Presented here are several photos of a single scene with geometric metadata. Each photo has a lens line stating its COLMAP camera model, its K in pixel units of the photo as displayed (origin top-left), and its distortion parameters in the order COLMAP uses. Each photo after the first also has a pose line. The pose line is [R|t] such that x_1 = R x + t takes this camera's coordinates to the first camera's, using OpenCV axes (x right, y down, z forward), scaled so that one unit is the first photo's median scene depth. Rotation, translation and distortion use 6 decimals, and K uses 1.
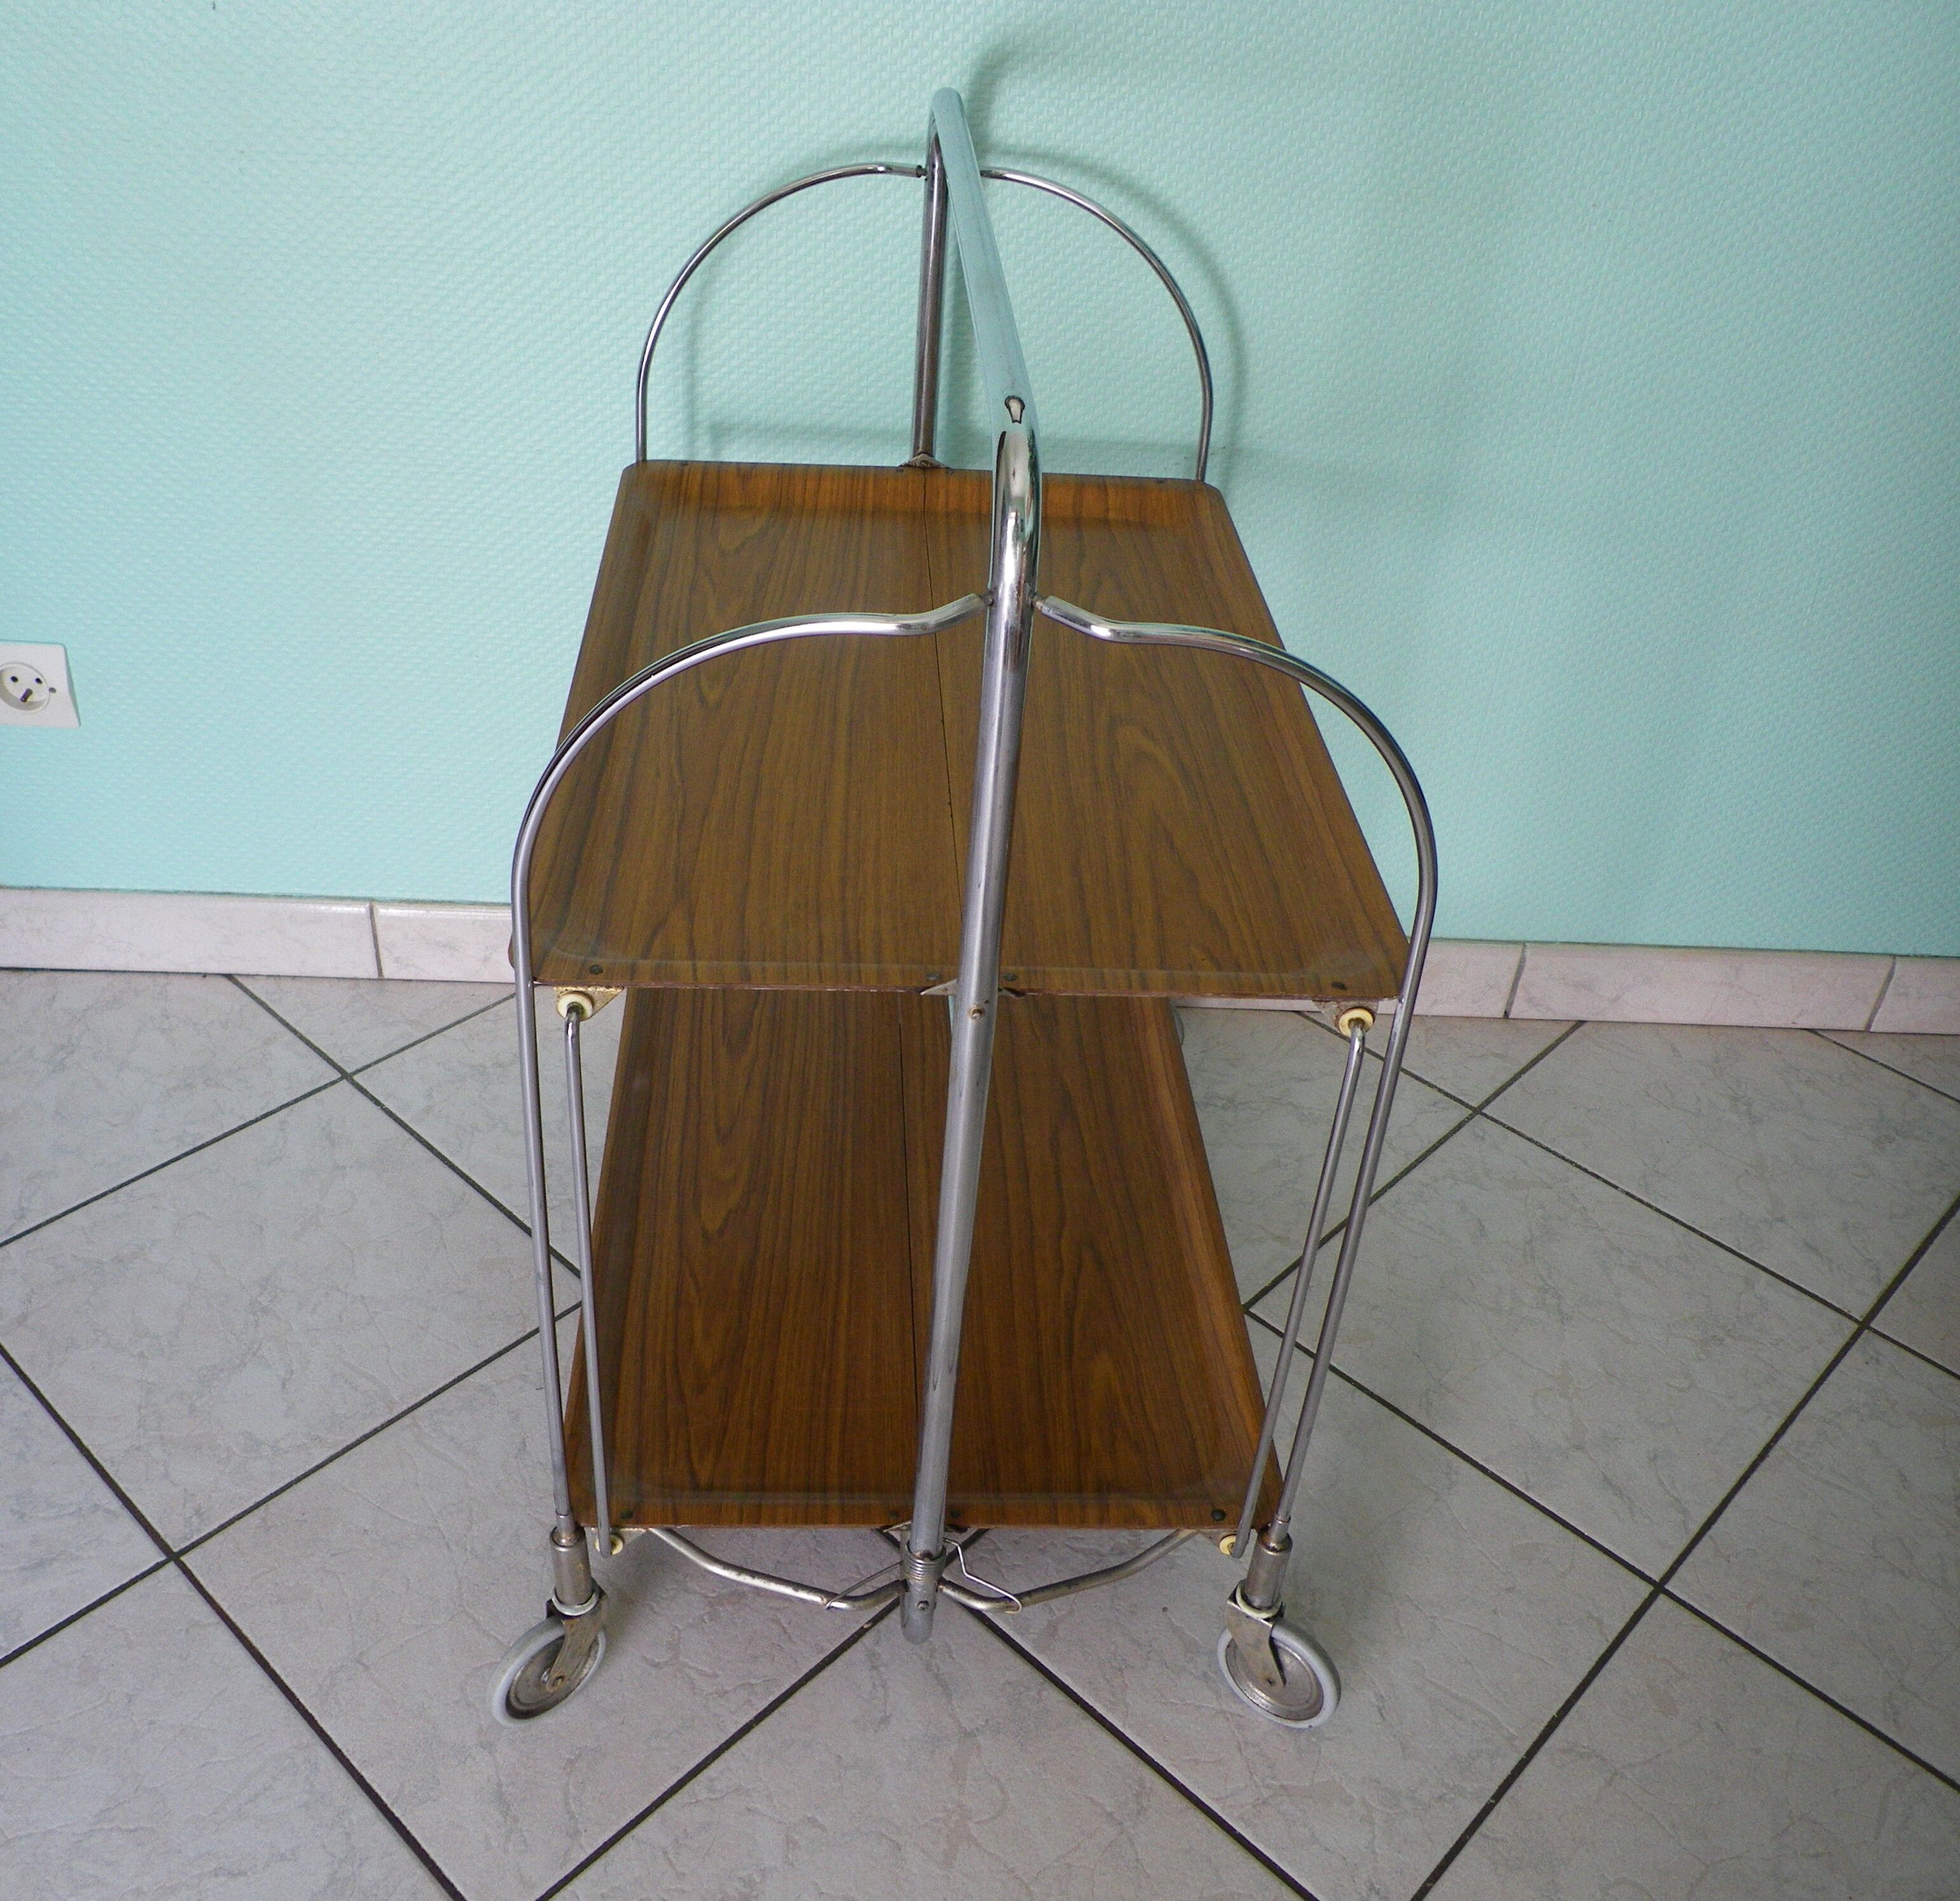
lens RADIAL K [[1924.2, 0, 927.5], [0, 1924.2, 938.9], [0, 0, 1]] dist [-0.011010, 0.000000]
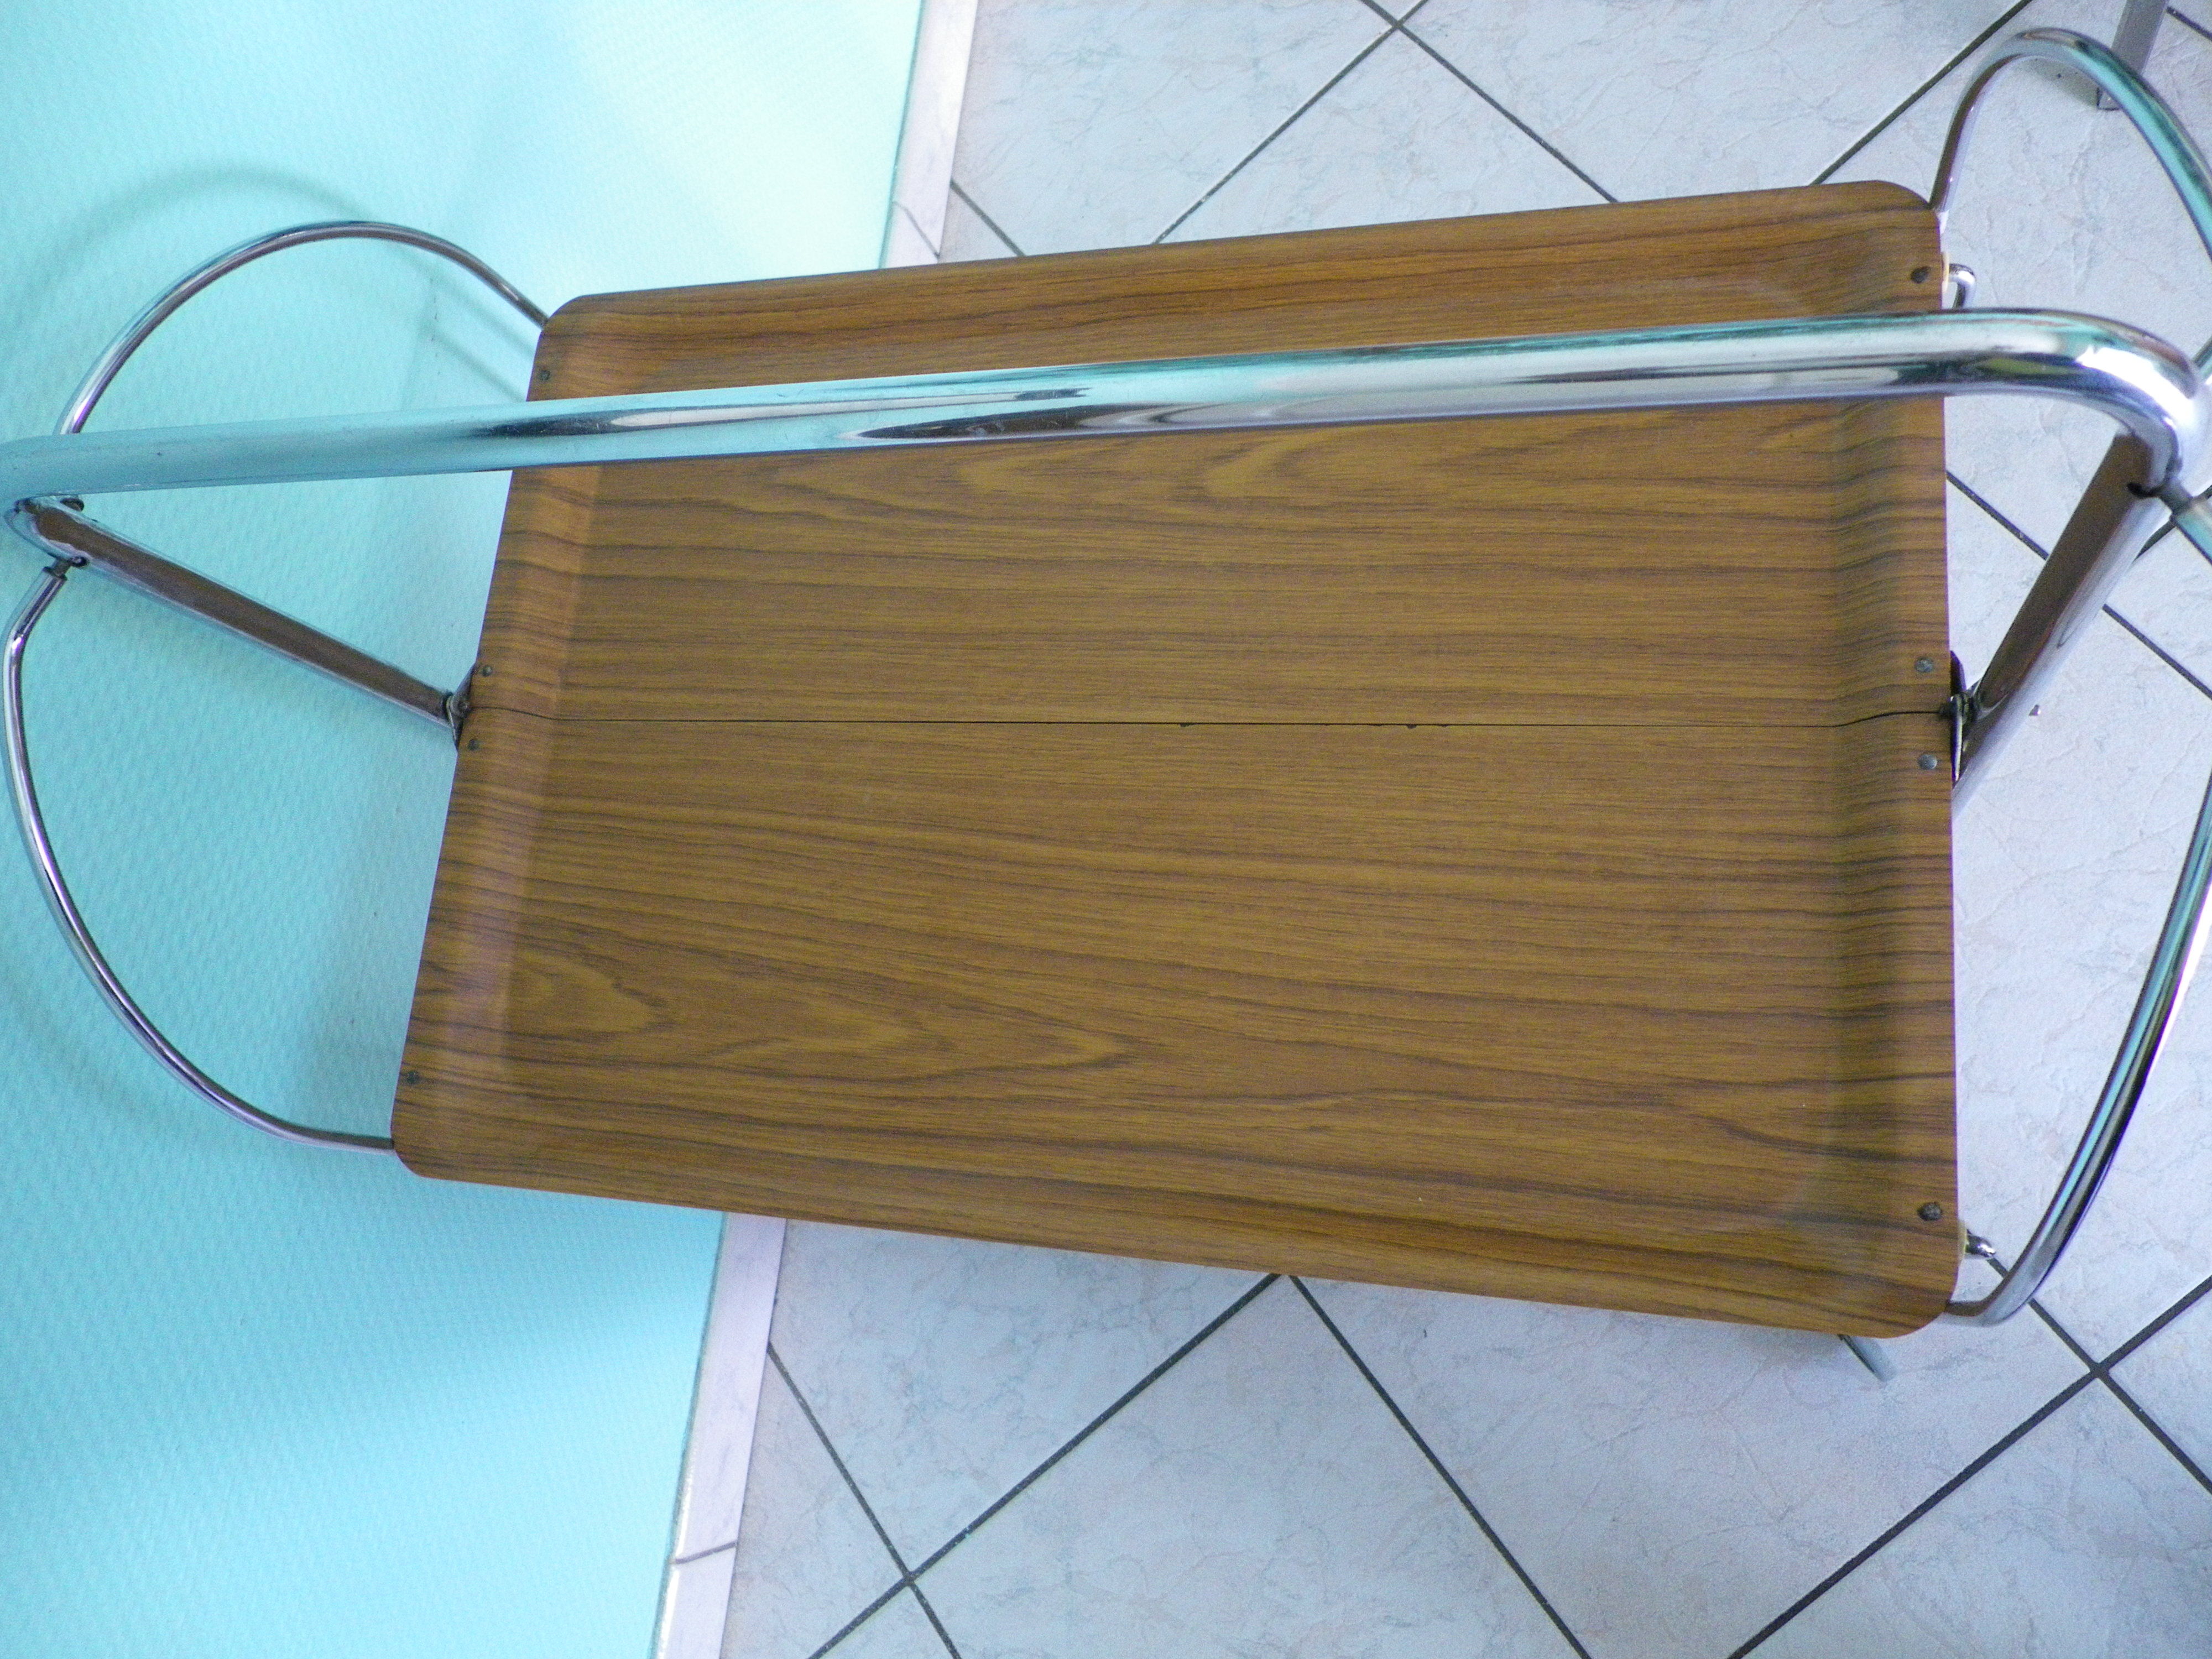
lens RADIAL K [[1674.5, 0, 1104.4], [0, 1674.5, 819.2], [0, 0, 1]] dist [-0.014039, 0.011651]
pose [[0.116997, -0.980341, 0.158881, -0.104084], [0.796996, 0.188132, 0.573937, -0.394599], [-0.592544, 0.059478, 0.803339, 0.425947]]
